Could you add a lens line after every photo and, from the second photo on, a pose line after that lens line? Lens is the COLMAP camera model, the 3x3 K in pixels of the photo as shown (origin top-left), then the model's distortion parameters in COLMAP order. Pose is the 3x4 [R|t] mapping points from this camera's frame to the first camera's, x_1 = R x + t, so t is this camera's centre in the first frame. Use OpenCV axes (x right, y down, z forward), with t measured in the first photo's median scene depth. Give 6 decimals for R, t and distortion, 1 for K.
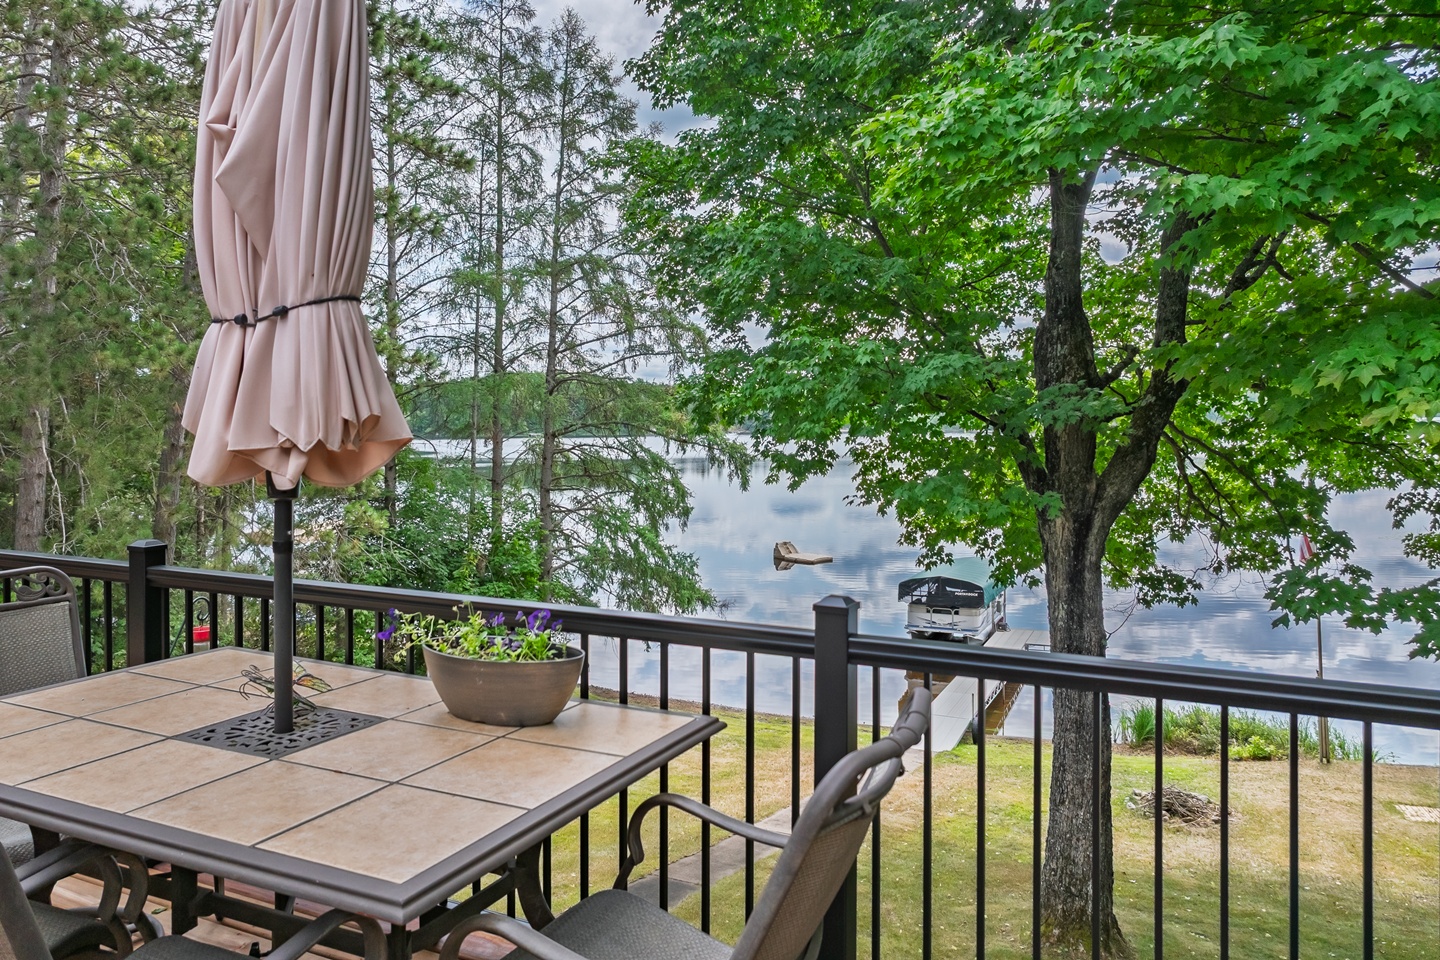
lens RADIAL K [[1005.8, 0, 725.2], [0, 1005.8, 429.1], [0, 0, 1]] dist [-0.001383, 0.010008]
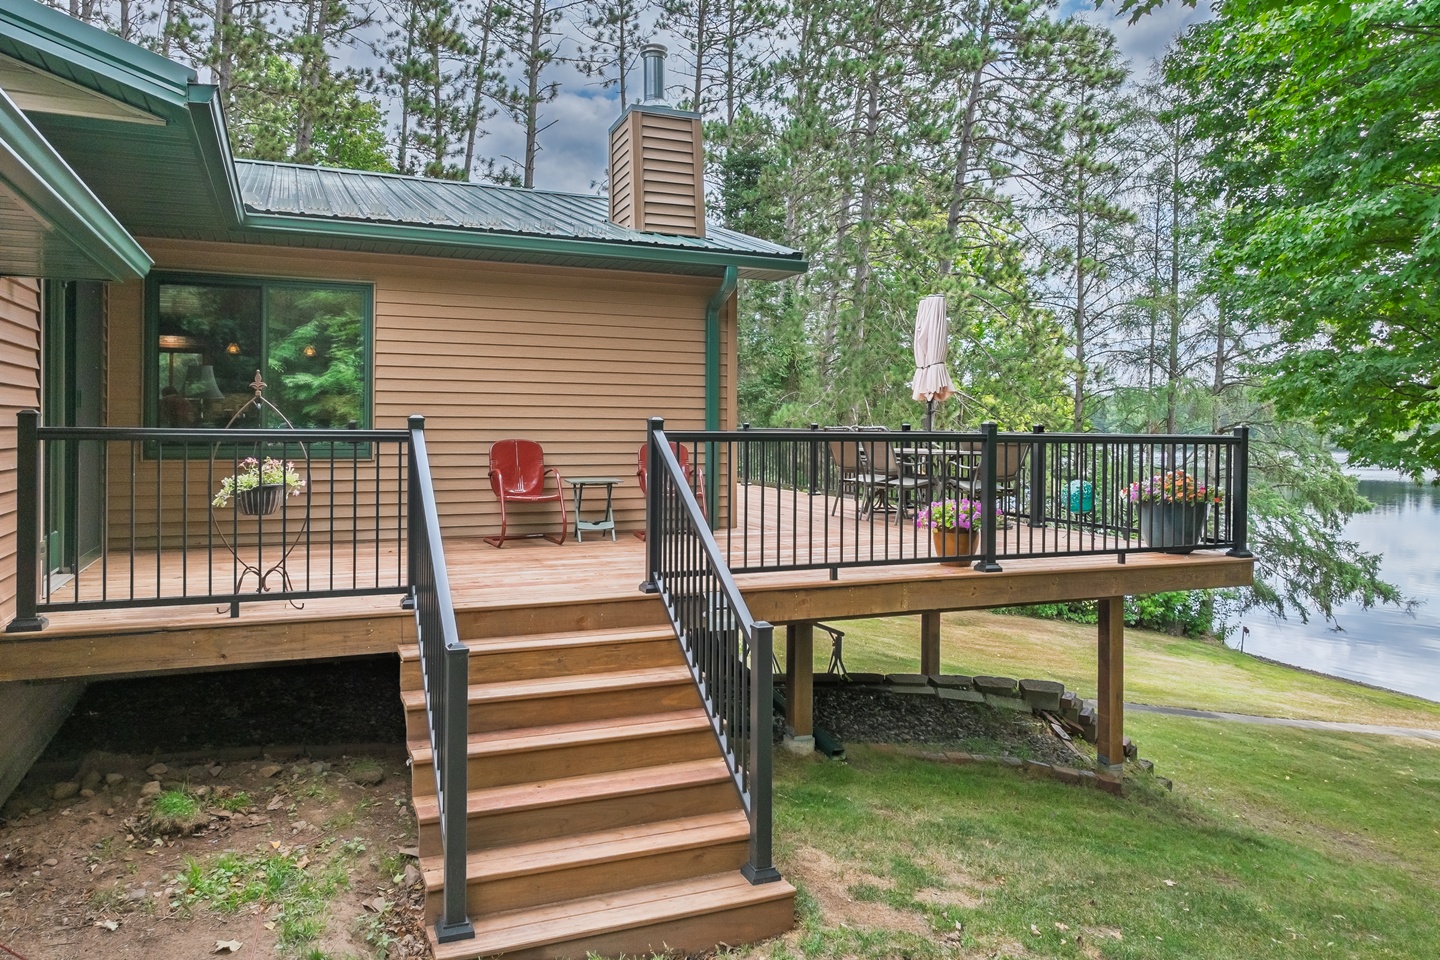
lens RADIAL K [[1005.8, 0, 725.2], [0, 1005.8, 429.1], [0, 0, 1]] dist [-0.001383, 0.010008]
pose [[0.760159, 0.007332, -0.649695, 0.157800], [-0.013898, 0.999891, -0.004977, 0.018337], [0.649588, 0.012813, 0.760178, -0.267632]]
